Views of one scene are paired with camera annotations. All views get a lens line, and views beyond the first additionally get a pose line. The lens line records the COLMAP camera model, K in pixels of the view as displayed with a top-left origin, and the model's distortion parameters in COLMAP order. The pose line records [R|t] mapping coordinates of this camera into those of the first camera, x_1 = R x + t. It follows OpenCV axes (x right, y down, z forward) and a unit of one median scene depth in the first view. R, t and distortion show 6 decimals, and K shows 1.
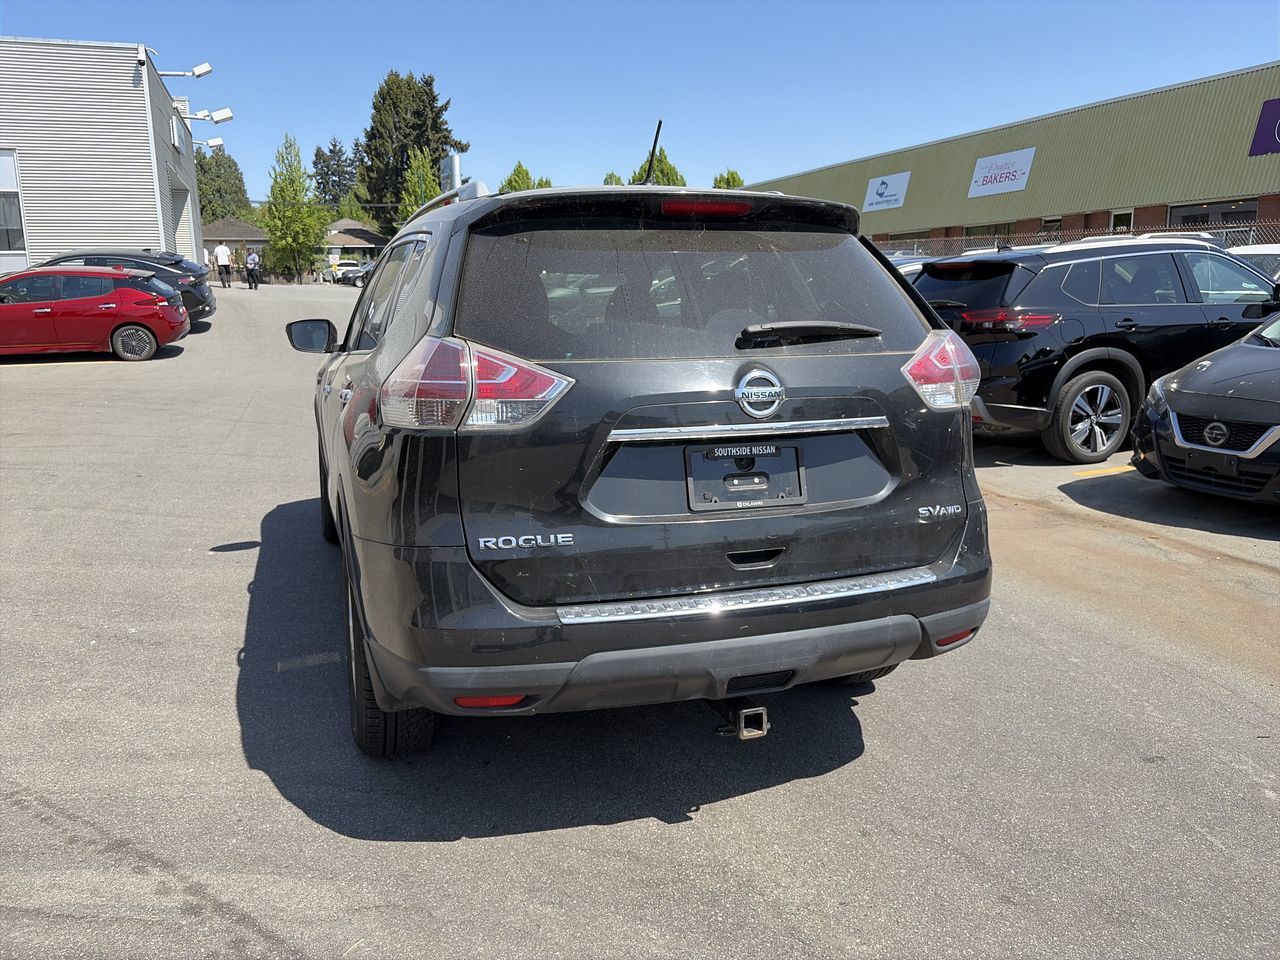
lens RADIAL K [[975.3, 0, 637.3], [0, 975.3, 473.4], [0, 0, 1]] dist [0.041088, -0.028888]
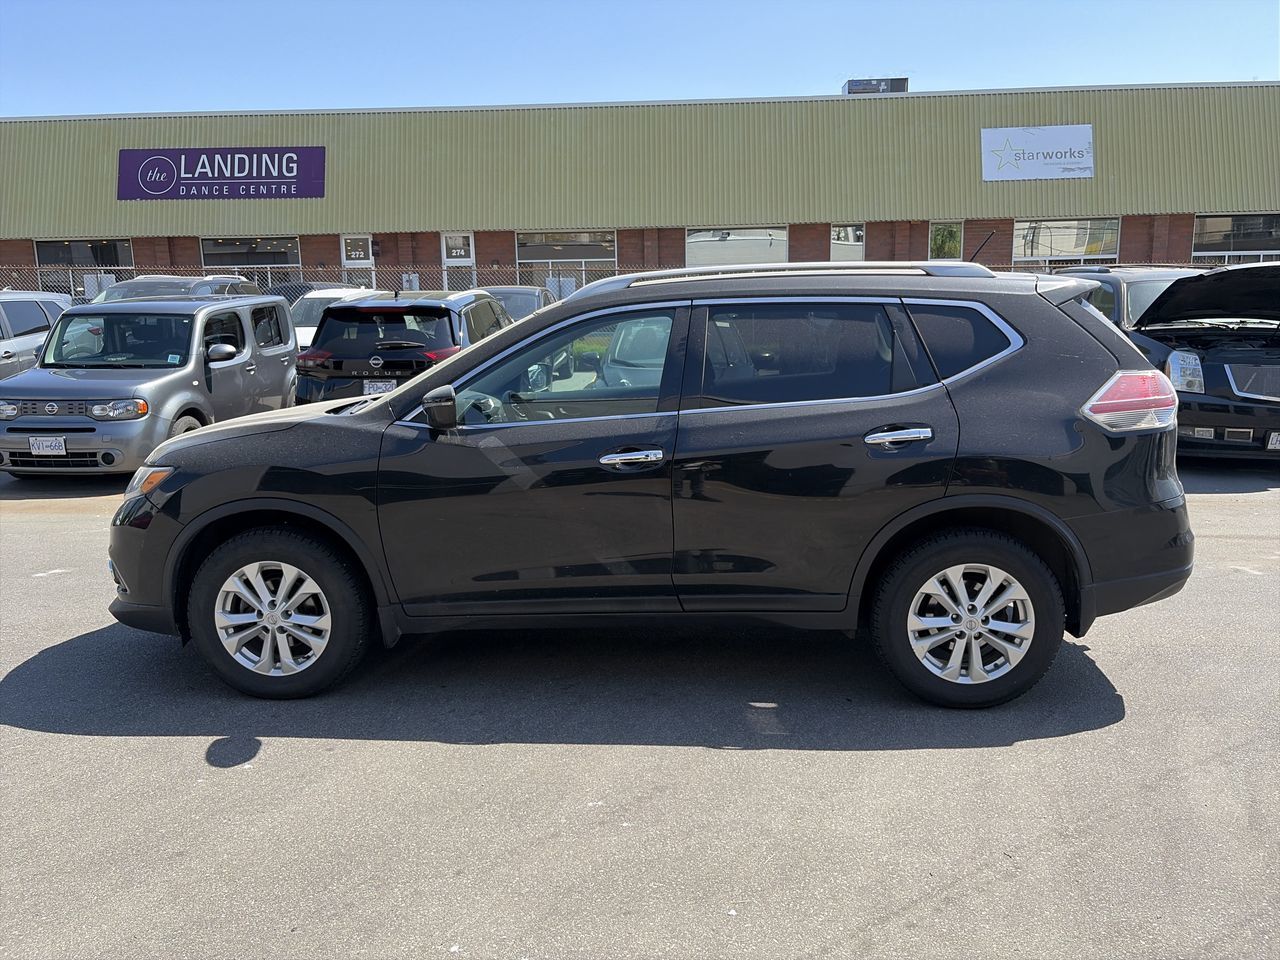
lens RADIAL K [[985.8, 0, 638.0], [0, 985.8, 465.3], [0, 0, 1]] dist [0.023213, -0.000437]
pose [[0.389515, -0.143373, 0.909793, -1.784605], [0.180830, 0.980488, 0.077095, -0.229118], [-0.903094, 0.134488, 0.407841, 0.969956]]
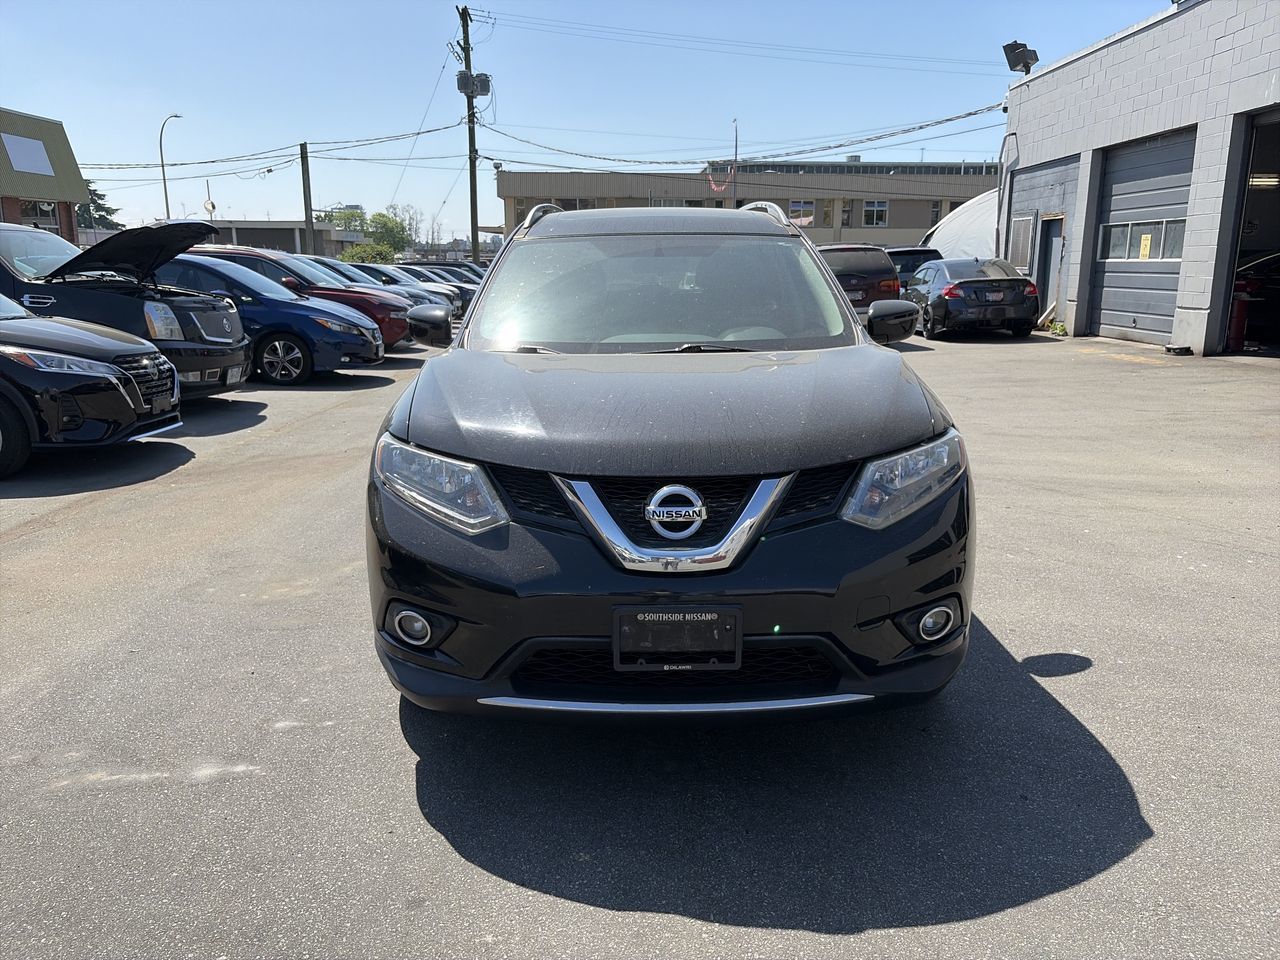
lens RADIAL K [[975.8, 0, 636.0], [0, 975.8, 477.7], [0, 0, 1]] dist [0.037899, -0.036994]
pose [[-0.945865, -0.061493, 0.318682, -0.712208], [0.065886, 0.925063, 0.374056, -0.617973], [-0.317803, 0.374803, -0.870933, 3.299107]]
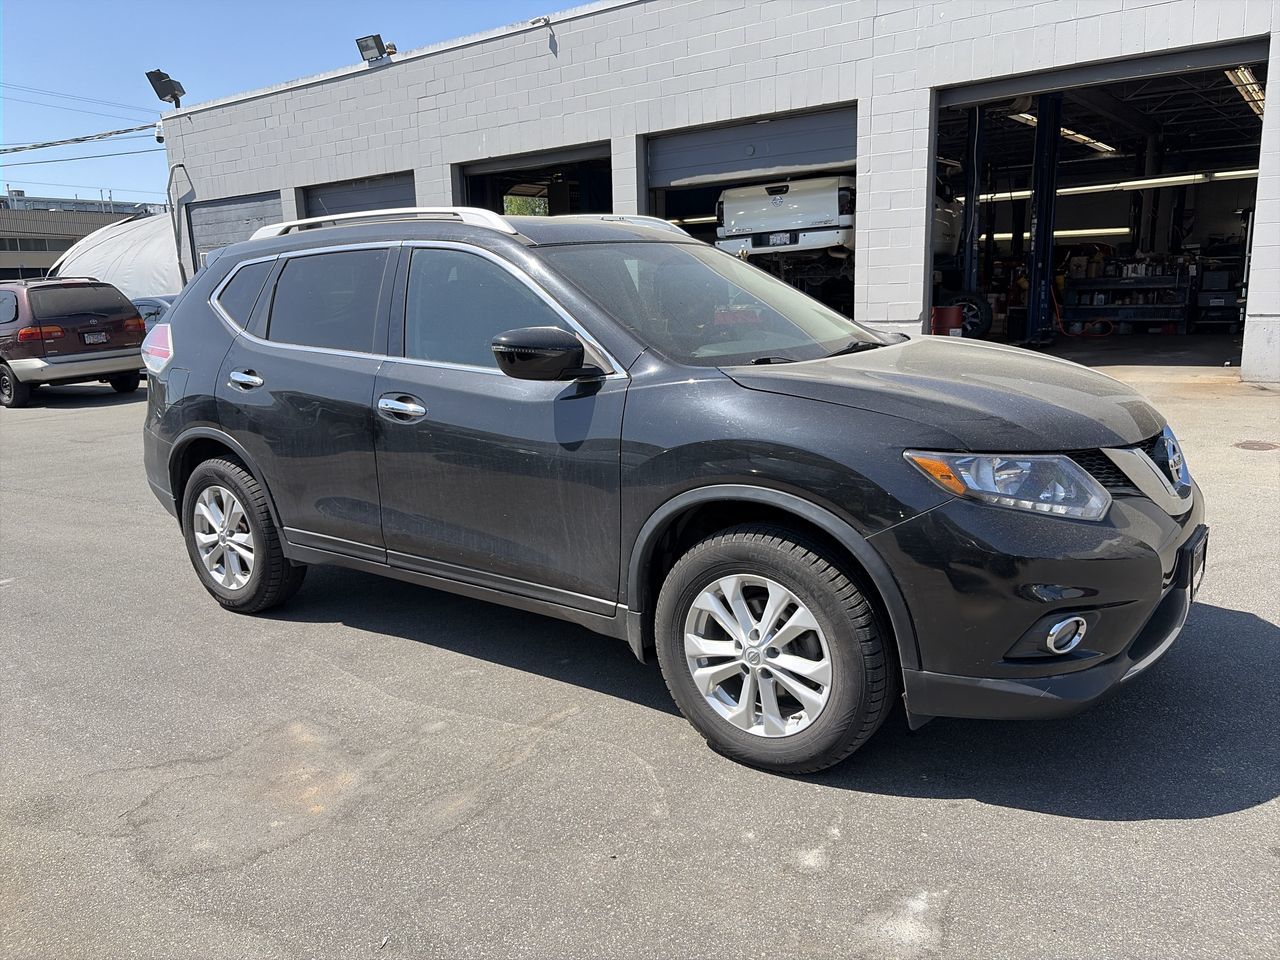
lens RADIAL K [[975.3, 0, 637.3], [0, 975.3, 473.4], [0, 0, 1]] dist [0.041088, -0.028888]
pose [[-0.826701, 0.141981, -0.544433, 0.626047], [-0.059859, 0.939951, 0.336019, -0.556921], [0.559448, 0.310376, -0.768560, 3.010409]]
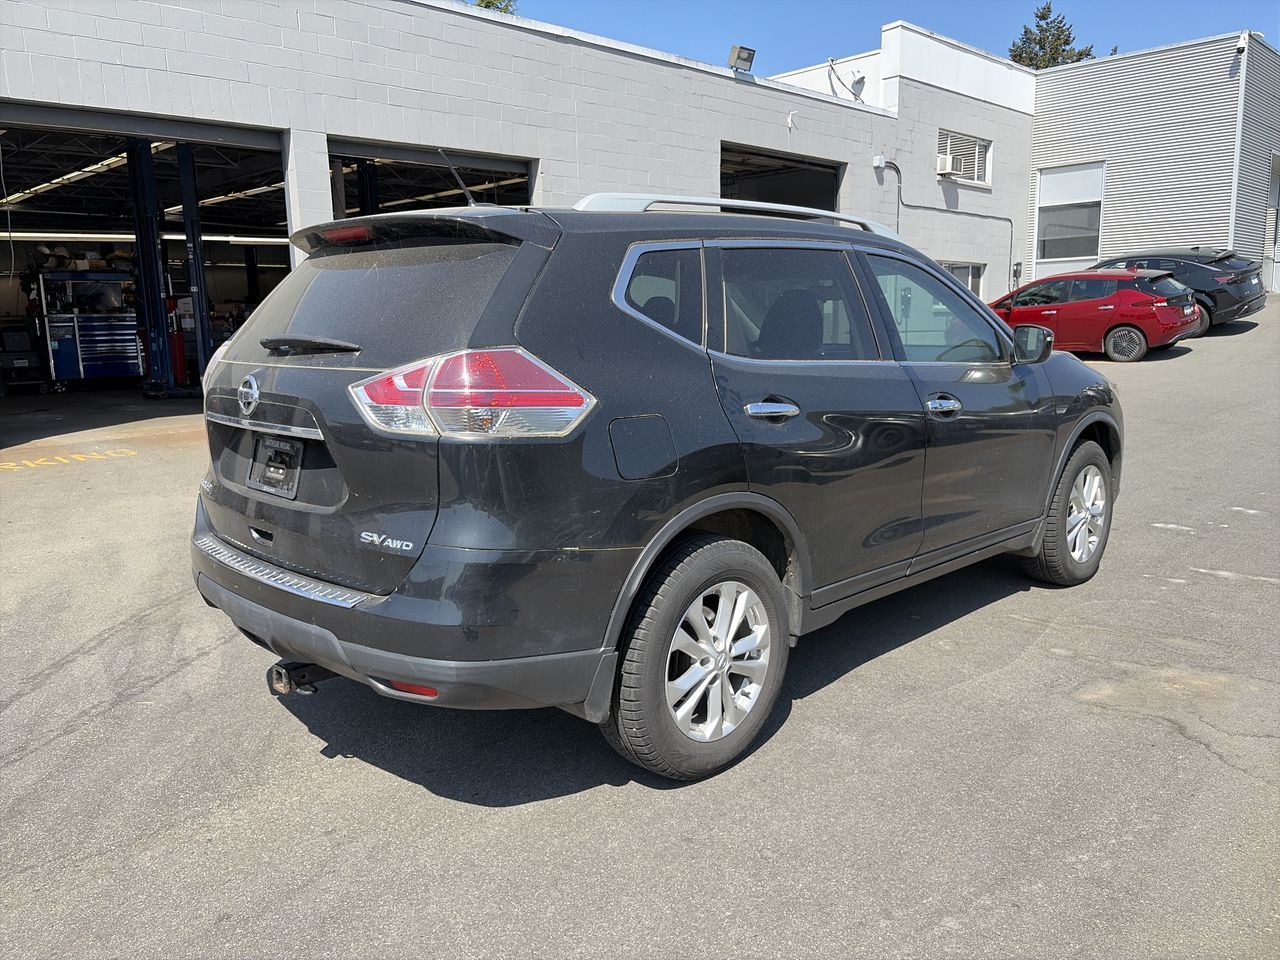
lens RADIAL K [[975.8, 0, 636.0], [0, 975.8, 477.7], [0, 0, 1]] dist [0.037899, -0.036994]
pose [[0.431483, 0.151895, -0.889241, 1.213598], [-0.146684, 0.984418, 0.096978, -0.144840], [0.890116, 0.088594, 0.447040, 0.778427]]
